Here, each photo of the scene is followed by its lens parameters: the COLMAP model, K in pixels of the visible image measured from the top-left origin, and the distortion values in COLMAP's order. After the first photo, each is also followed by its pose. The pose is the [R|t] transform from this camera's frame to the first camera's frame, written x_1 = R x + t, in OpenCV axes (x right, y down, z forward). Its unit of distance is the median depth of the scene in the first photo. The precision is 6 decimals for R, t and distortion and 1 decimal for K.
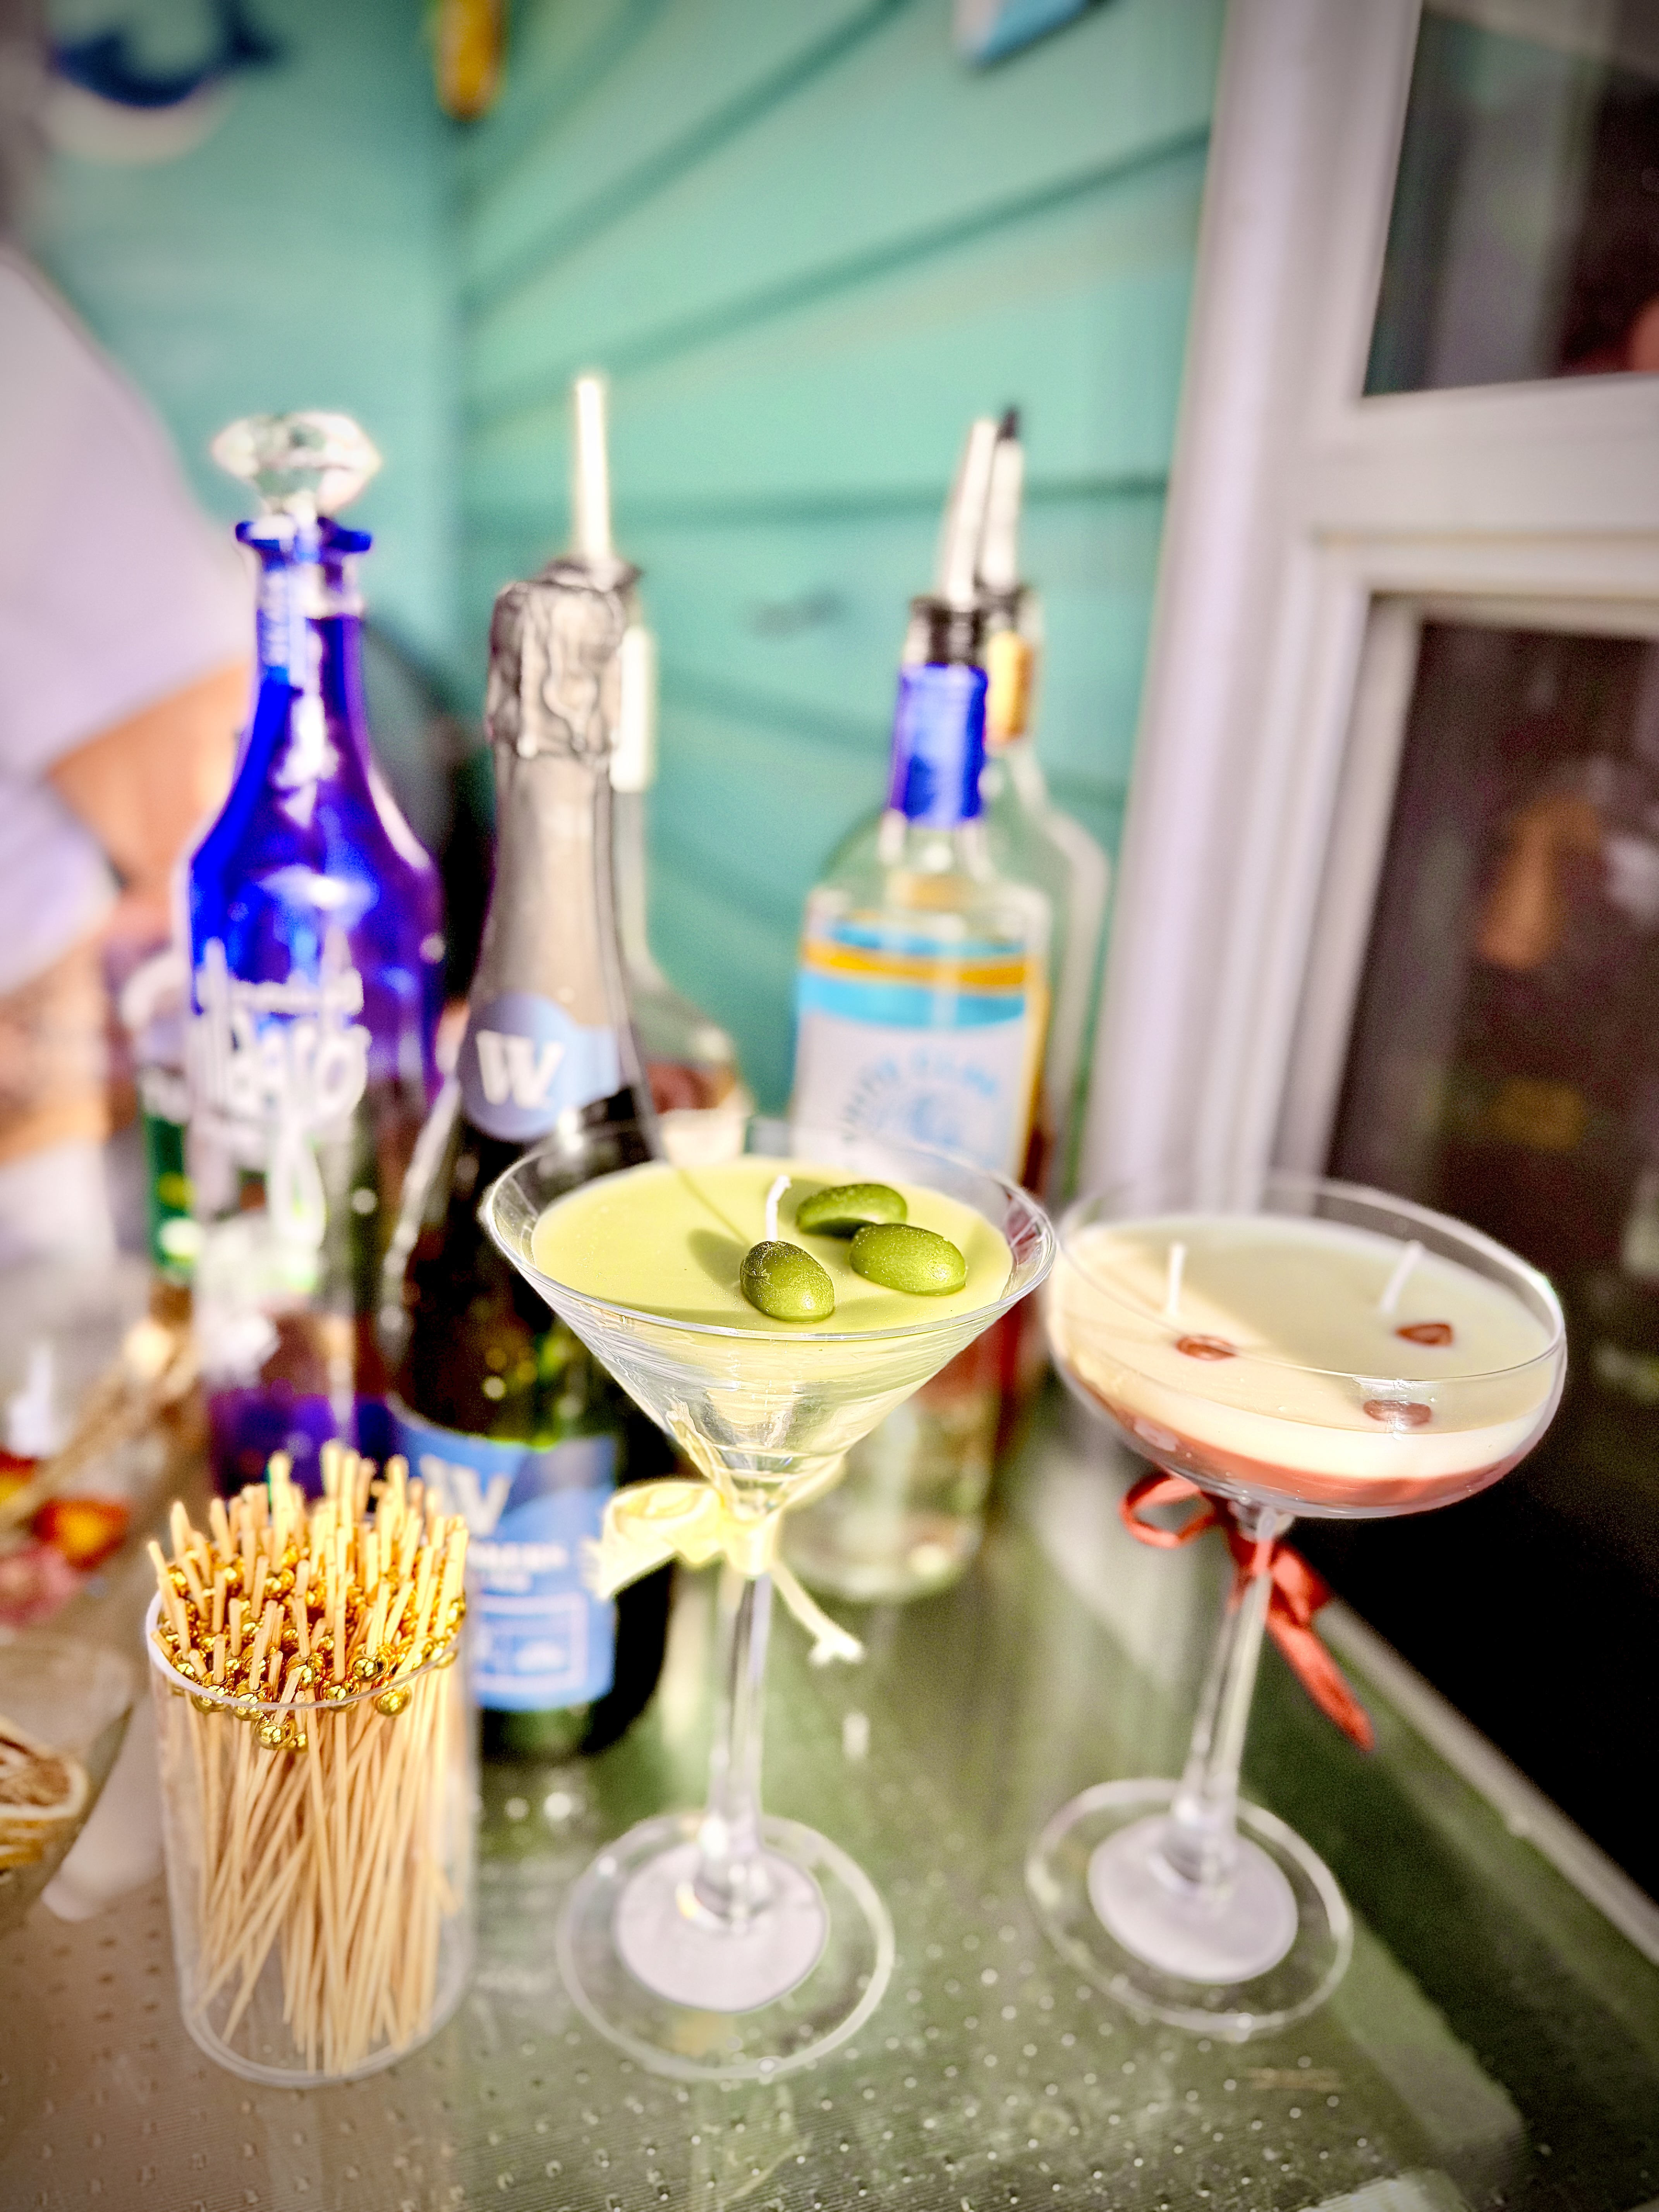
lens RADIAL K [[1634.8, 0, 880.3], [0, 1634.8, 1105.7], [0, 0, 1]] dist [0.000843, -0.000011]
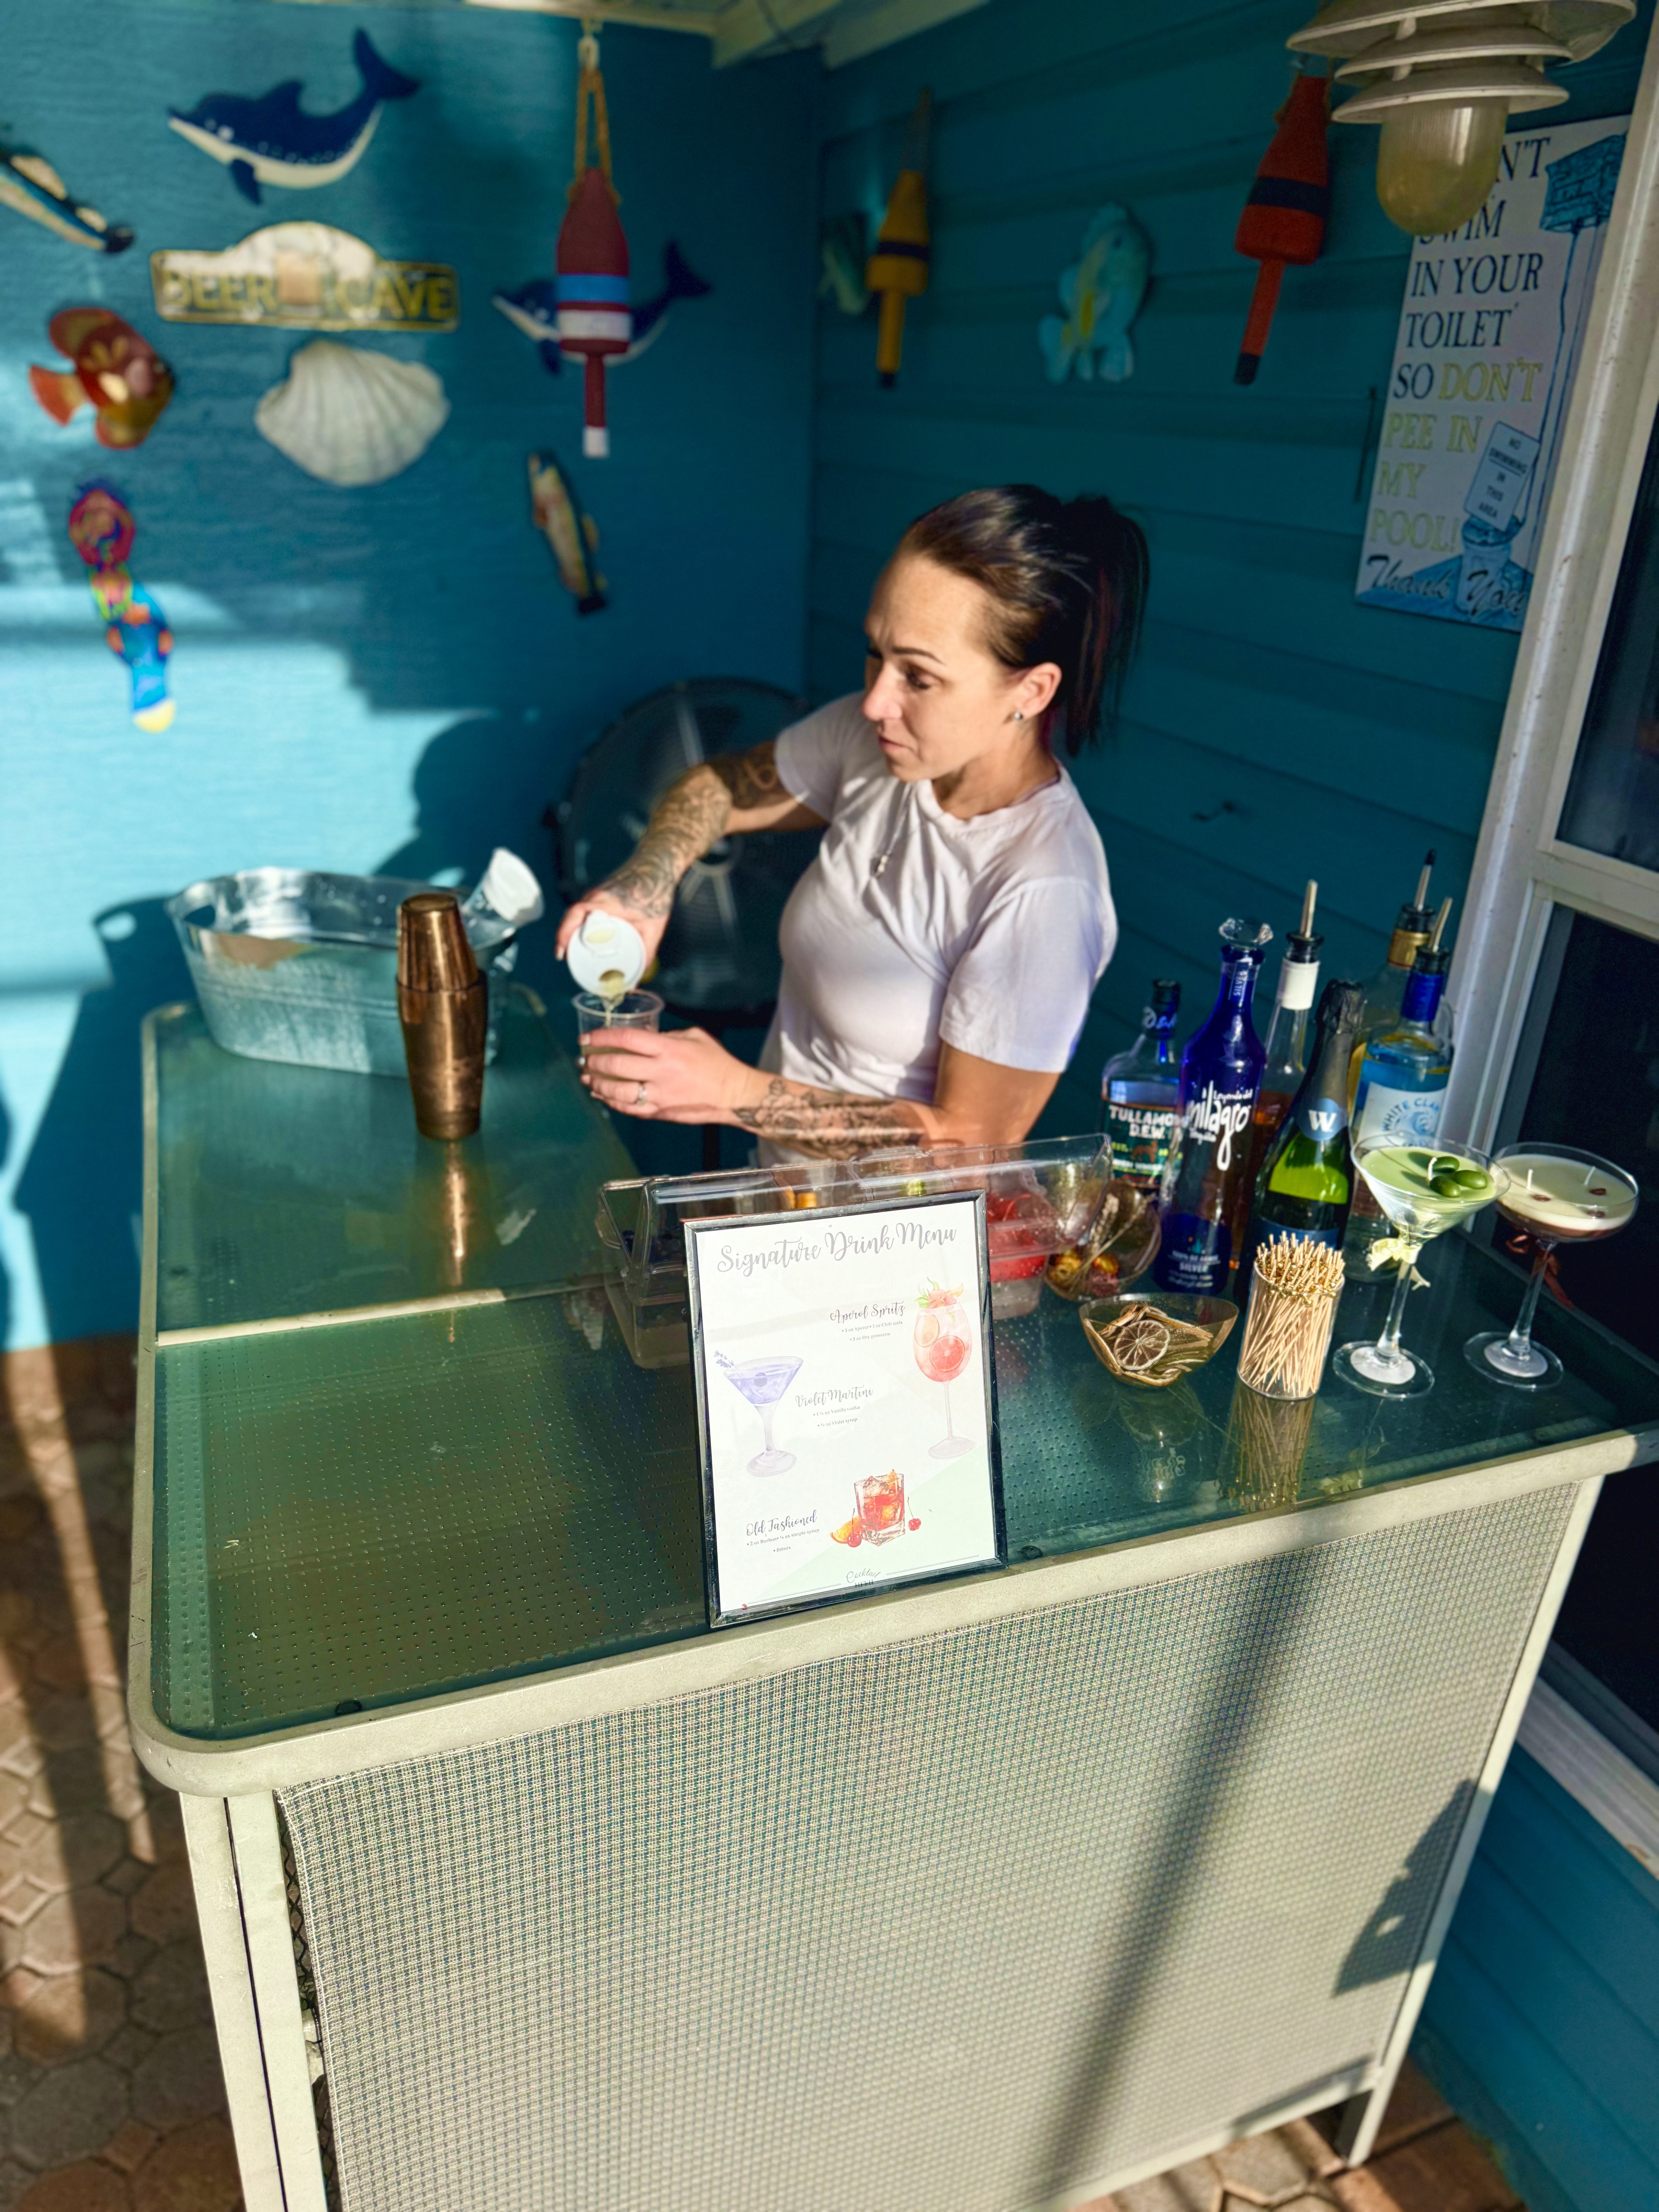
lens RADIAL K [[1581.6, 0, 825.3], [0, 1581.6, 1141.8], [0, 0, 1]] dist [0.006939, -0.014774]
pose [[0.999324, -0.029909, -0.021394, -1.198387], [0.032333, 0.991778, 0.123820, -0.423903], [0.017514, -0.124428, 0.992074, -2.294842]]
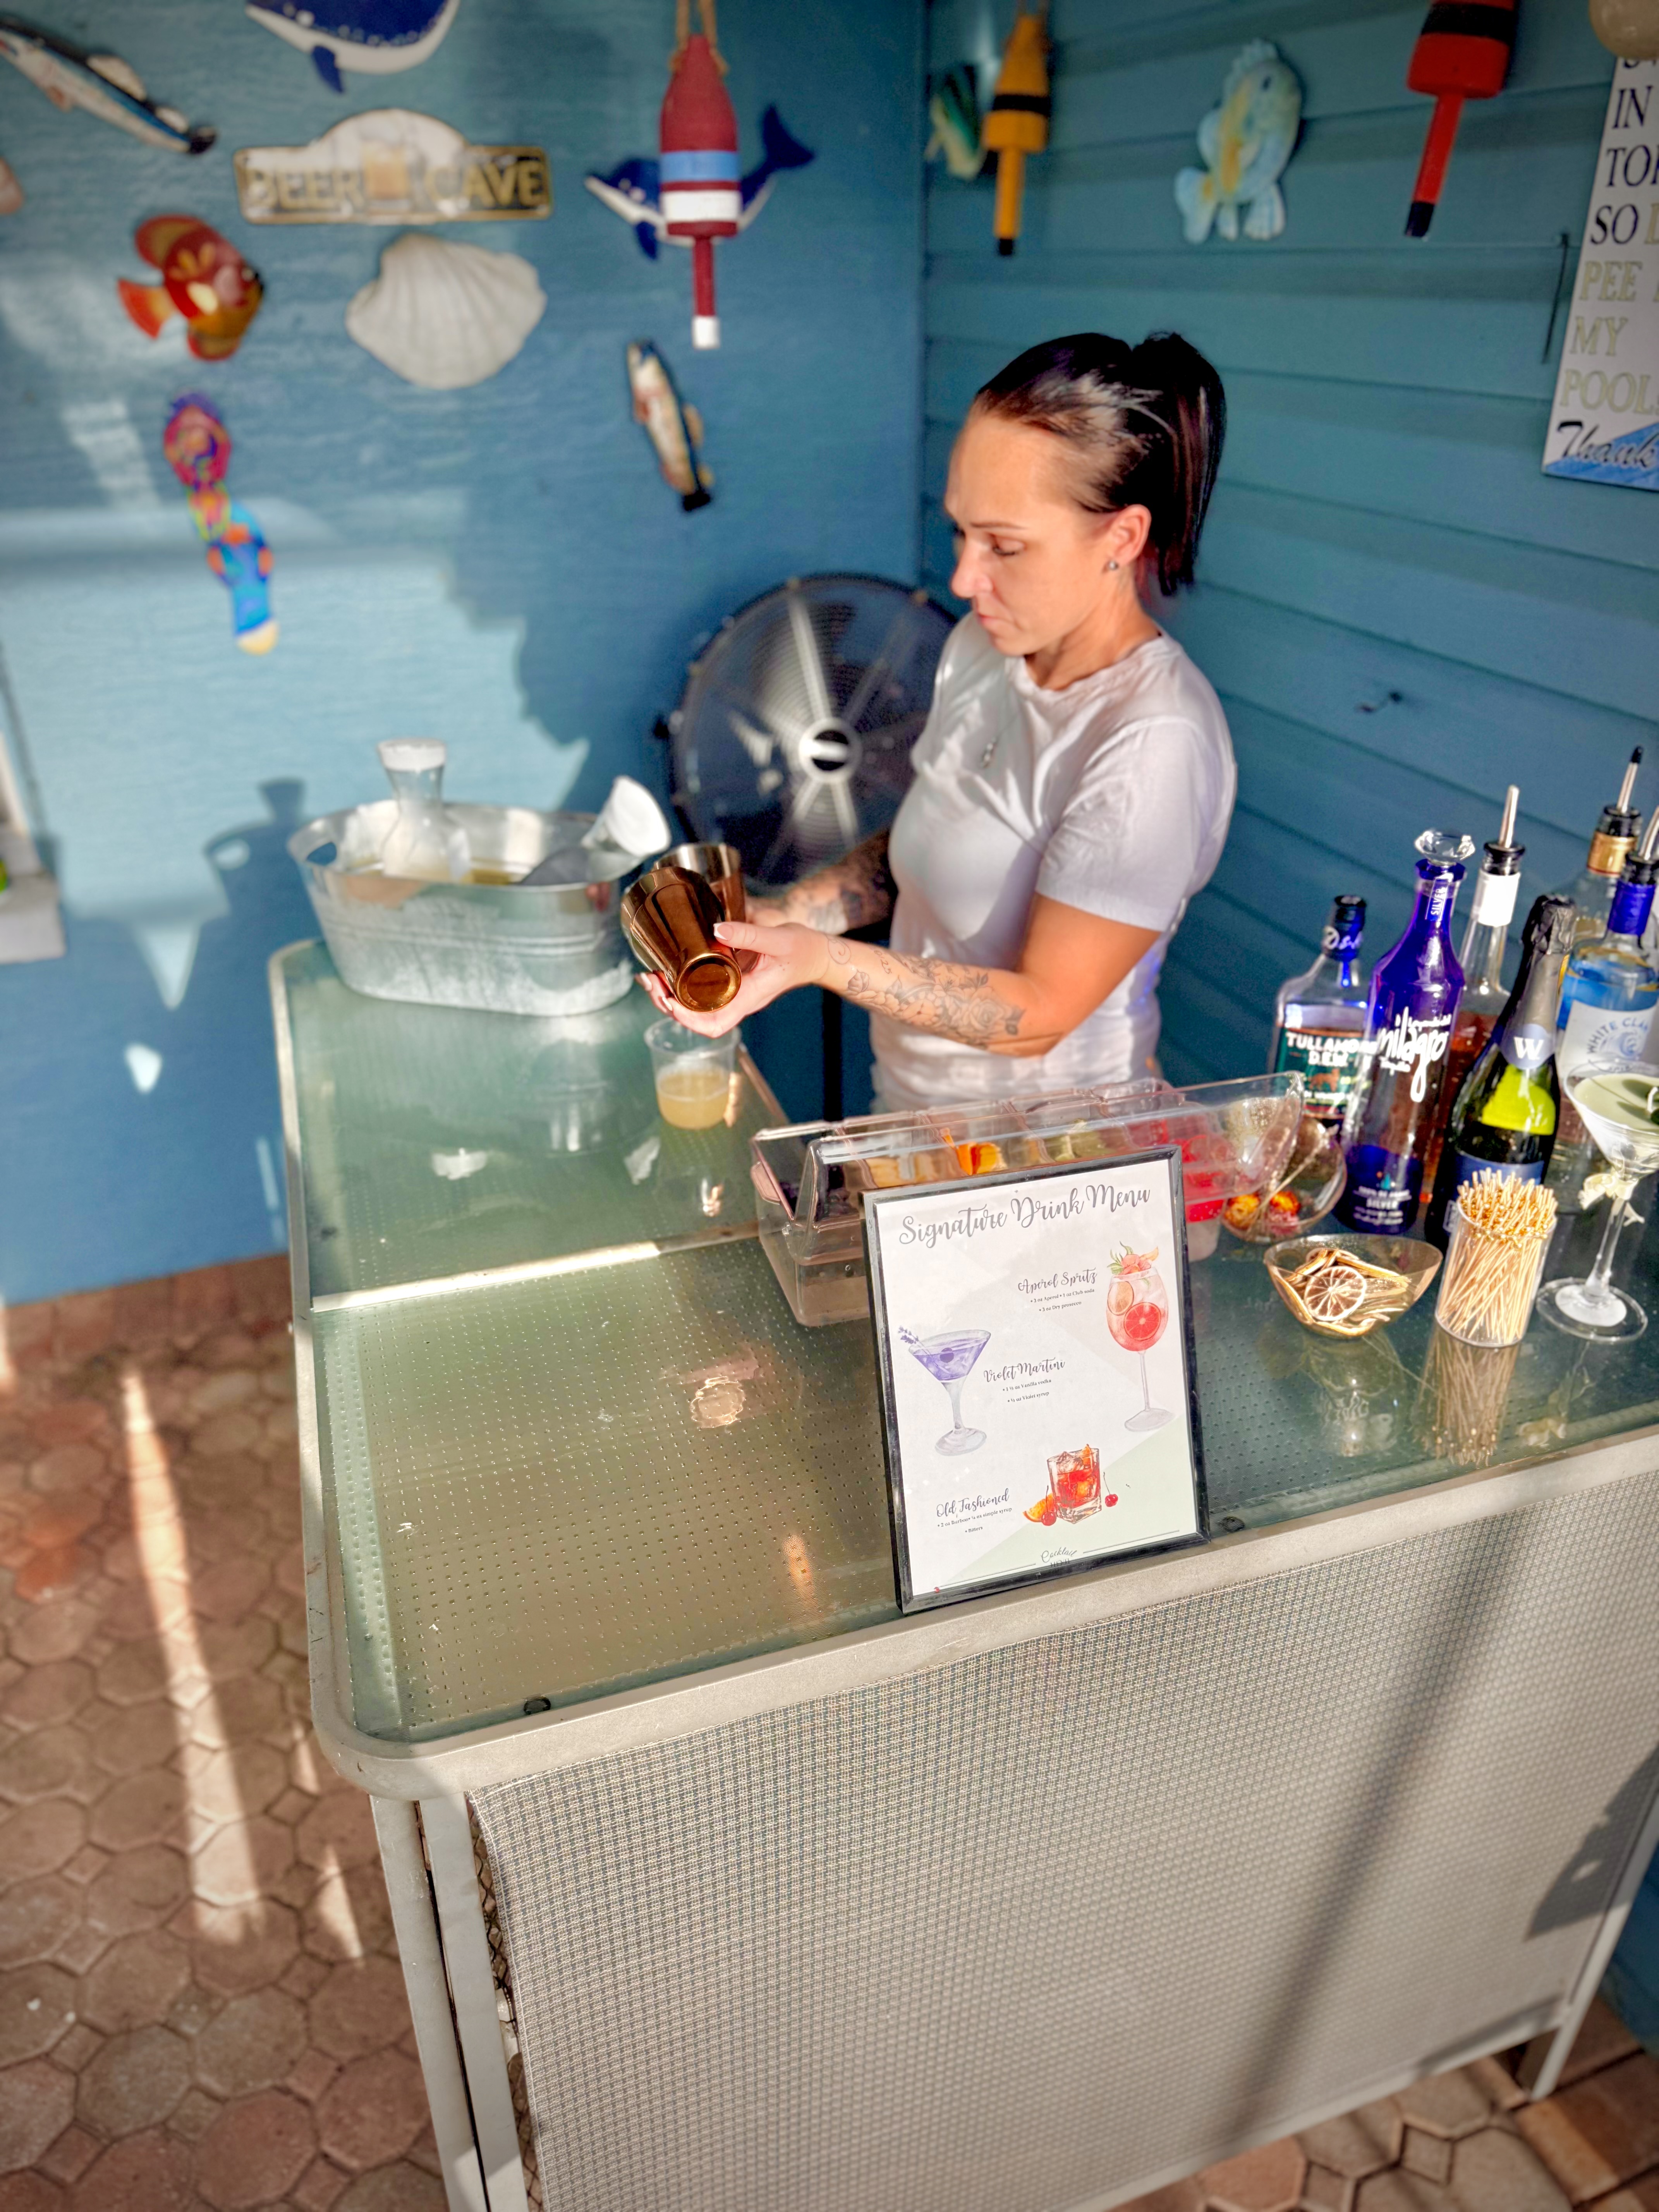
lens RADIAL K [[1576.6, 0, 829.5], [0, 1576.6, 1106.0], [0, 0, 1]] dist [-0.003115, -0.001953]
pose [[0.995684, -0.053860, -0.075585, -1.354329], [0.066488, 0.982143, 0.175993, -0.542898], [0.064757, -0.180259, 0.981485, -2.108022]]
